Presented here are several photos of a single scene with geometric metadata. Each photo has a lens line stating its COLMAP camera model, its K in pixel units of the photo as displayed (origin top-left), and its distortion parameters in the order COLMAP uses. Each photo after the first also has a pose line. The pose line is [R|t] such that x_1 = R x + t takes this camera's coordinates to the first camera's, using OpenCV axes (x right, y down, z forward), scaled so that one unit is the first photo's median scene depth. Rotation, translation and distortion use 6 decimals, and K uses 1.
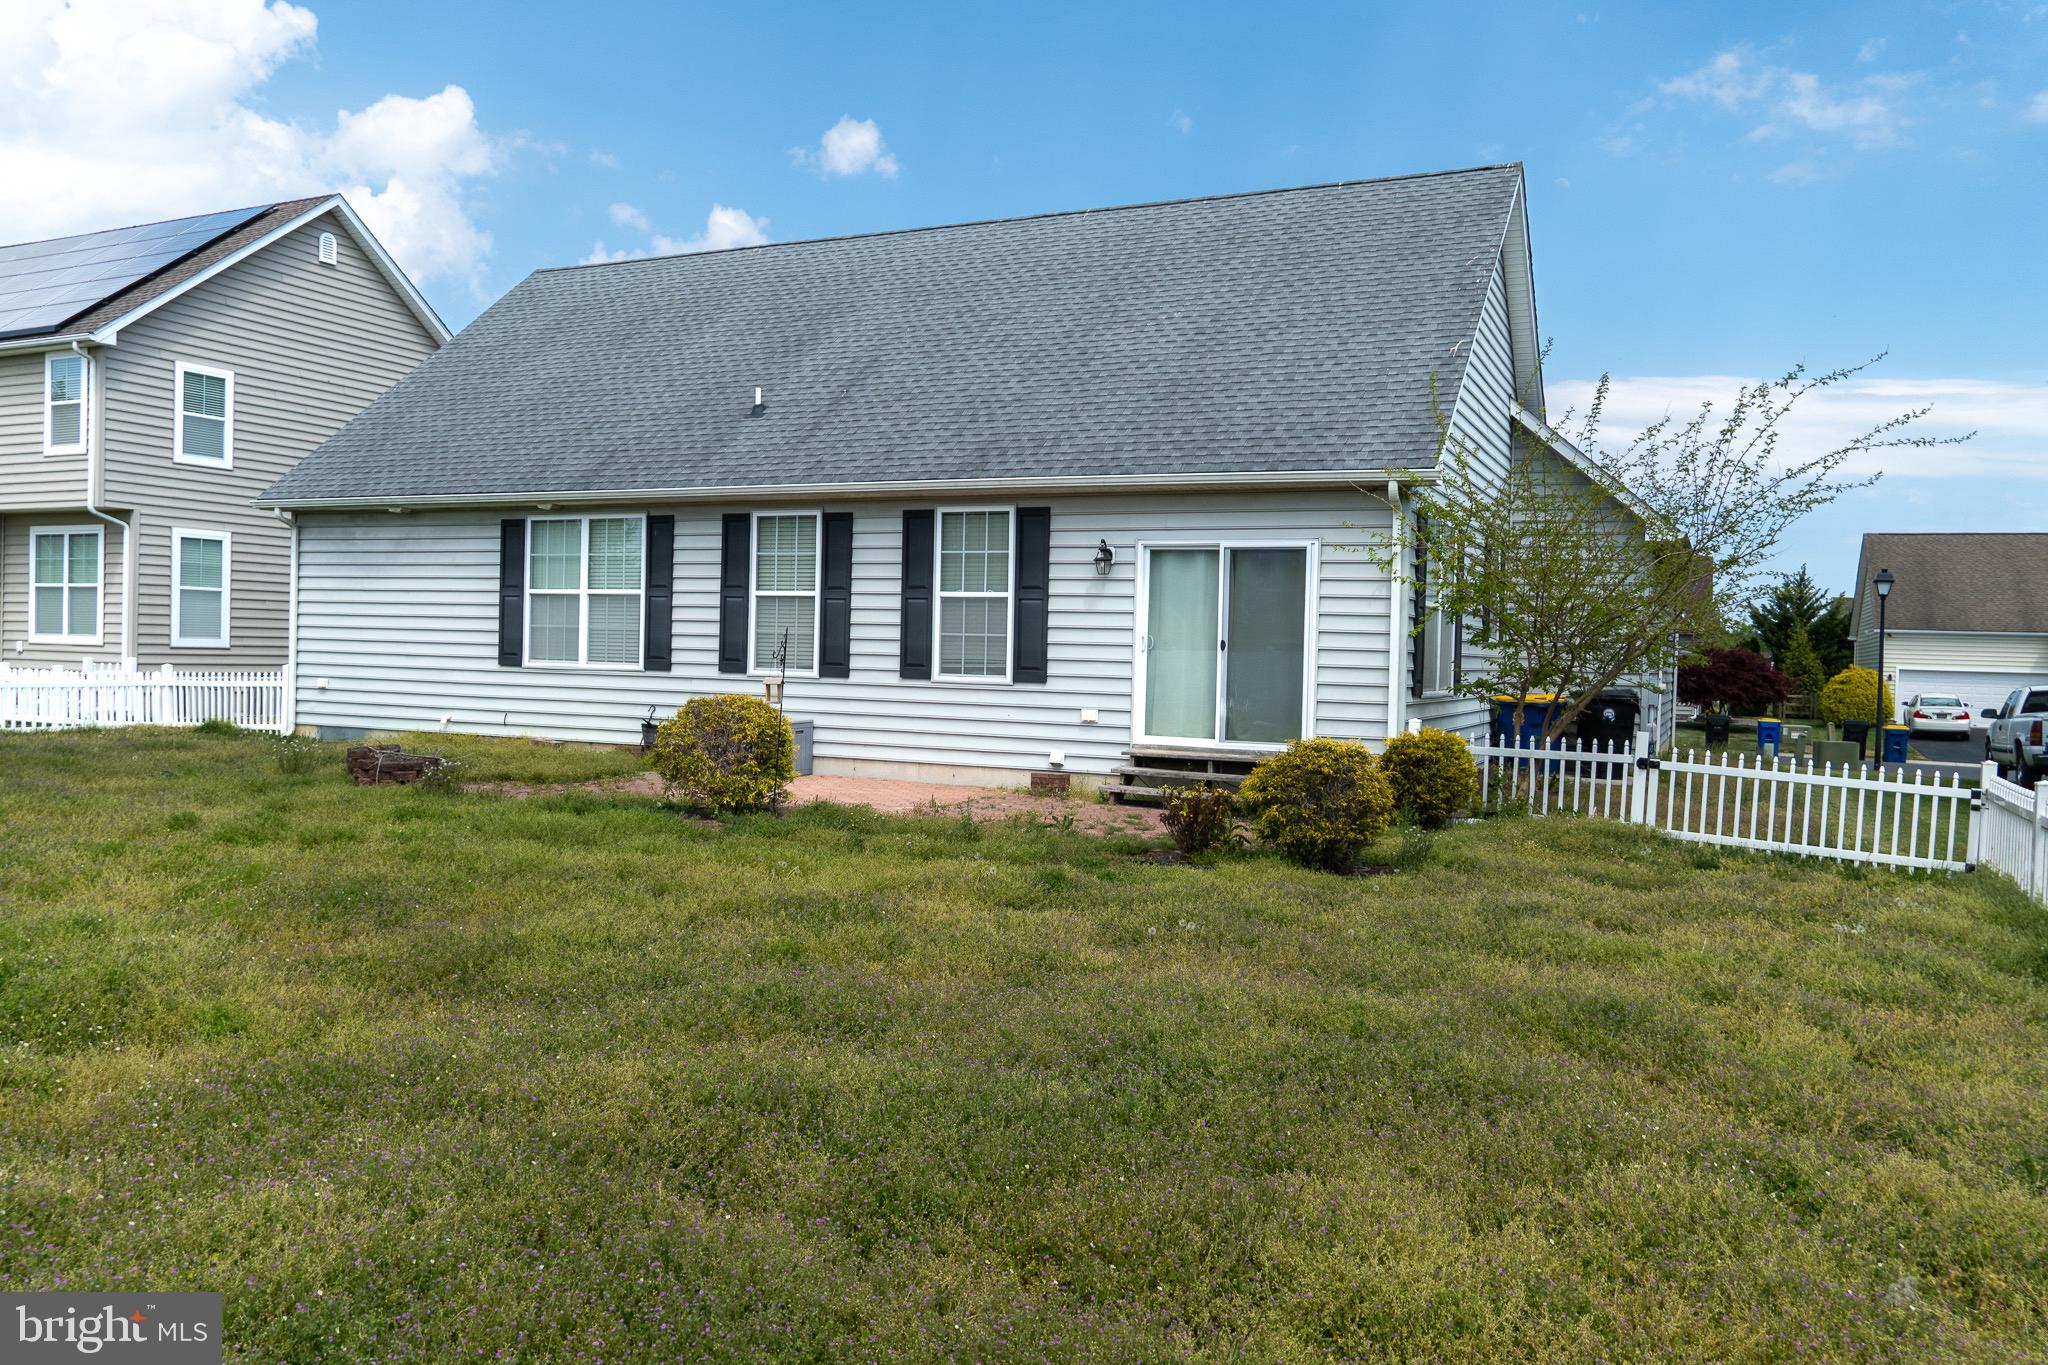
lens RADIAL K [[1518.7, 0, 1032.5], [0, 1518.7, 679.6], [0, 0, 1]] dist [-0.021450, 0.000282]
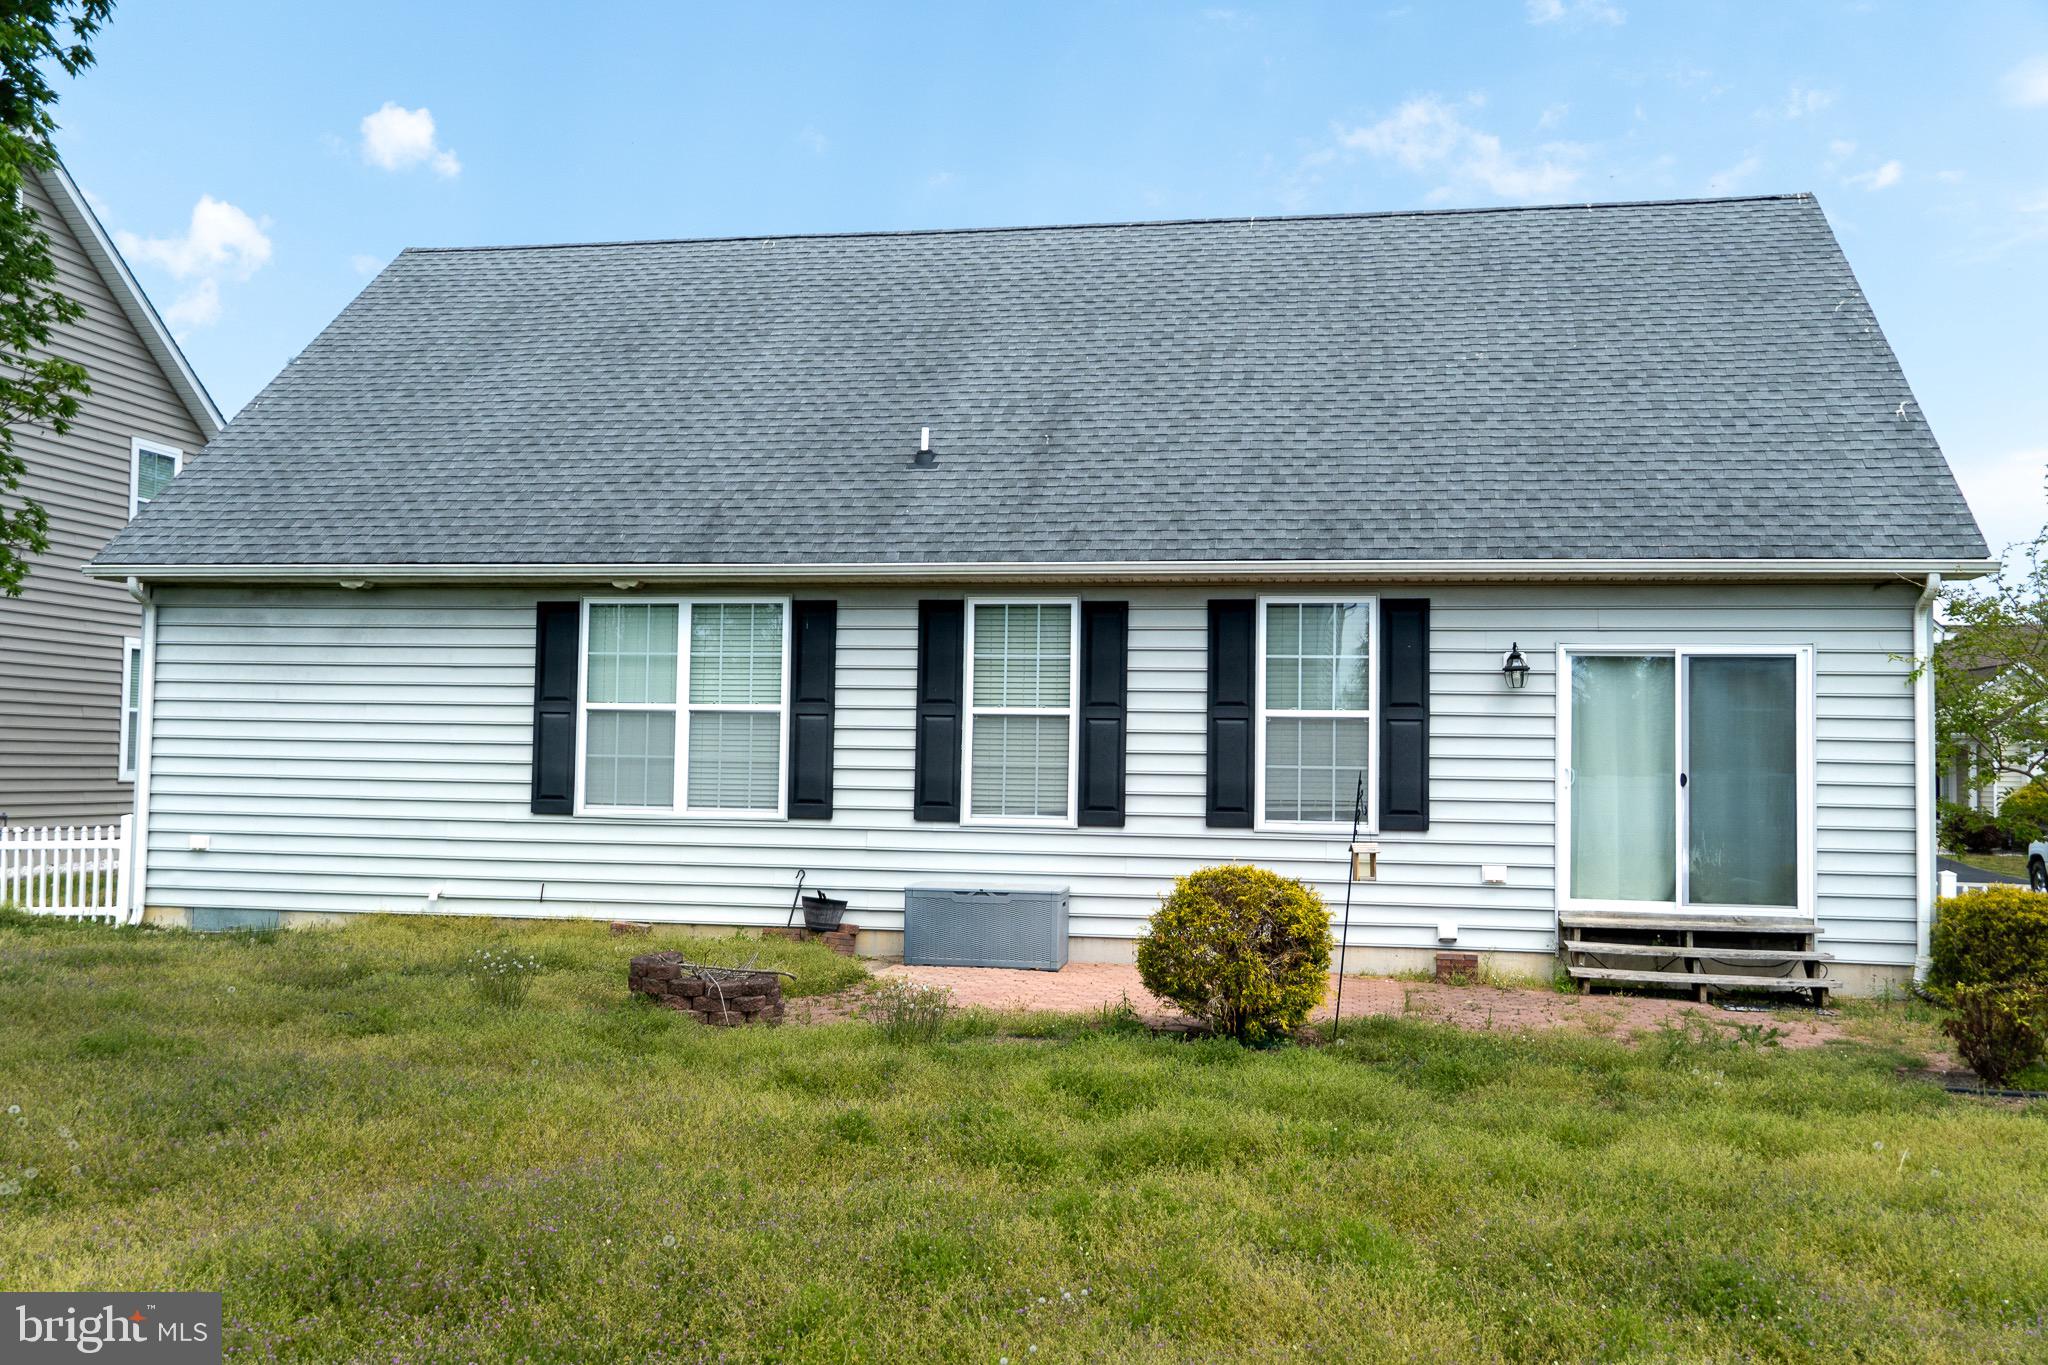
lens RADIAL K [[1832.8, 0, 1020.1], [0, 1832.8, 710.5], [0, 0, 1]] dist [0.010724, -0.003387]
pose [[0.969231, 0.002154, 0.246144, -0.353031], [0.010859, 0.998614, -0.051500, -0.011209], [-0.245914, 0.052588, 0.967864, 0.145161]]
